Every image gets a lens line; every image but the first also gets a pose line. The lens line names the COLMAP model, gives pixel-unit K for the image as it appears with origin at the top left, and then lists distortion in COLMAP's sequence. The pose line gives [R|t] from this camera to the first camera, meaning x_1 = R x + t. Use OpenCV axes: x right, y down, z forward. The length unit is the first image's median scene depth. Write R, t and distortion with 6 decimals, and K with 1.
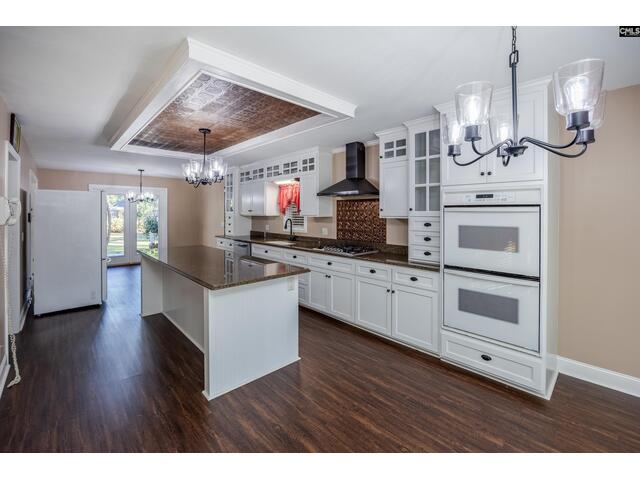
lens RADIAL K [[294.3, 0, 311.7], [0, 294.3, 213.2], [0, 0, 1]] dist [-0.003924, -0.000510]
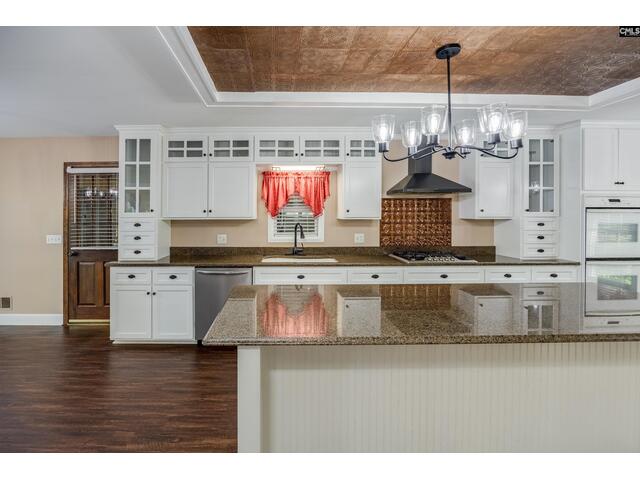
lens RADIAL K [[256.1, 0, 282.5], [0, 256.1, 215.1], [0, 0, 1]] dist [-0.021598, -0.000188]
pose [[0.652906, -0.007109, 0.757406, -0.630373], [0.004911, 0.999975, 0.005152, -0.003556], [-0.757423, 0.000356, 0.652924, 0.745301]]
